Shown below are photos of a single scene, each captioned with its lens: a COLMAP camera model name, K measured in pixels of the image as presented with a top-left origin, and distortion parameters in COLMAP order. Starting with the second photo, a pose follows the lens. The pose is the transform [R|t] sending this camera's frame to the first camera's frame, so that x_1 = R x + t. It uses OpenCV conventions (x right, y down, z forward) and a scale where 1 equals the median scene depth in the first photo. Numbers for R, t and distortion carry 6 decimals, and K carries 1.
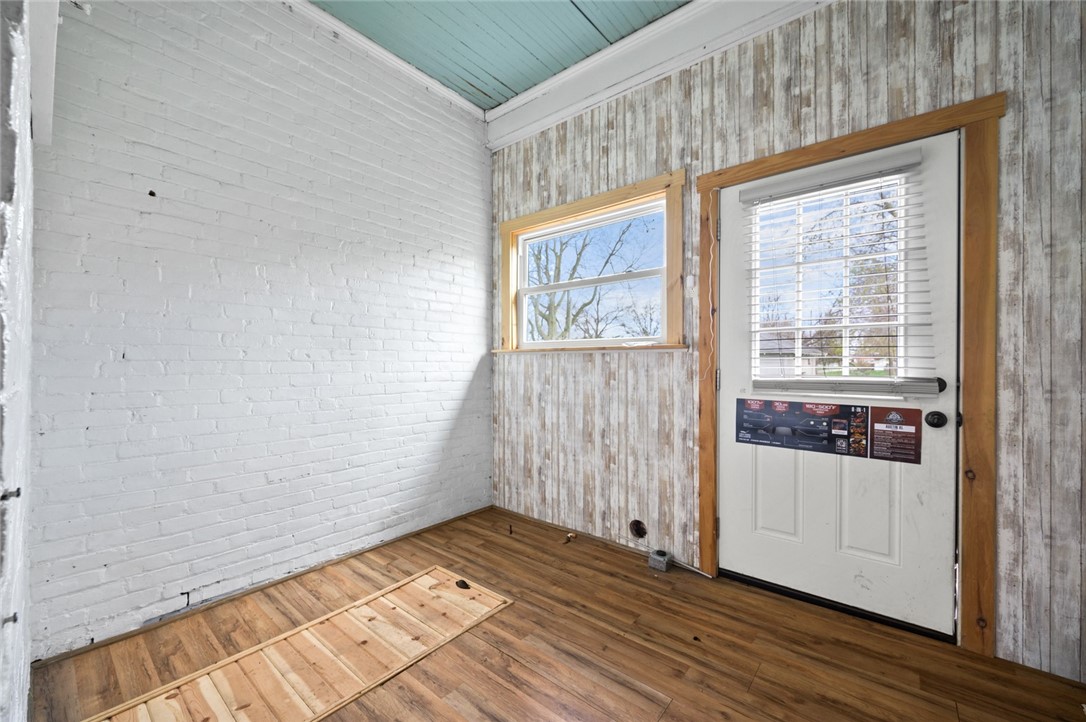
lens RADIAL K [[429.8, 0, 541.4], [0, 429.8, 364.1], [0, 0, 1]] dist [-0.001777, -0.000195]
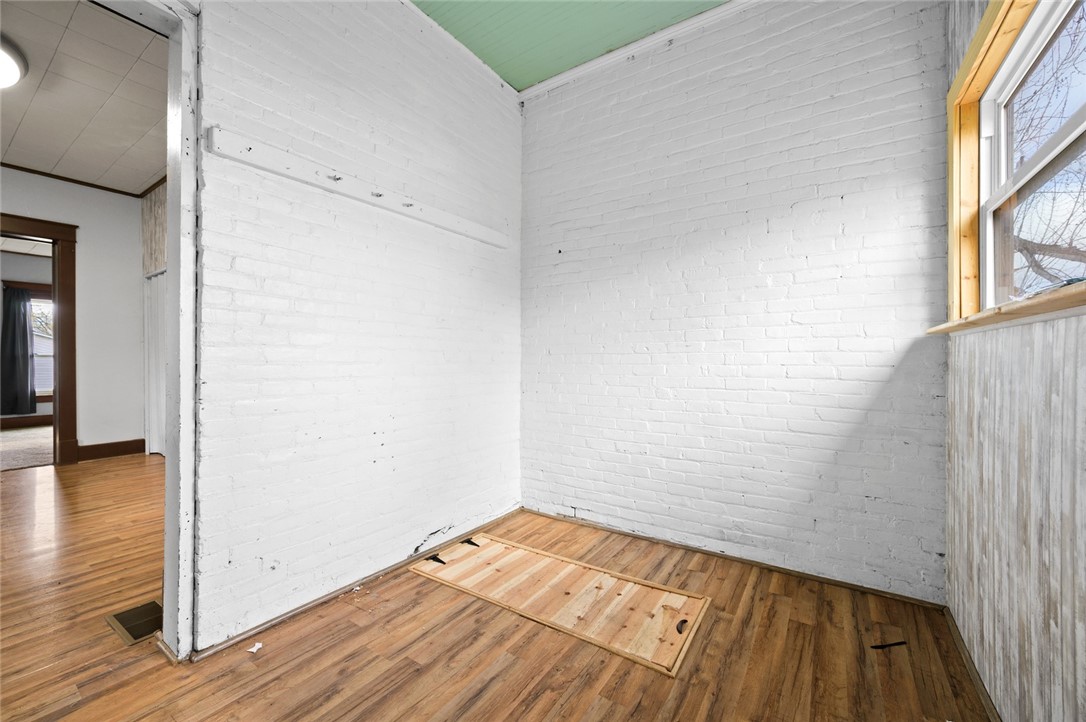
lens RADIAL K [[429.8, 0, 542.9], [0, 429.8, 360.6], [0, 0, 1]] dist [-0.001777, -0.000195]
pose [[0.103459, -0.001480, -0.994633, 0.584347], [0.000725, 0.999999, -0.001413, 0.014051], [0.994633, -0.000575, 0.103460, 0.640498]]
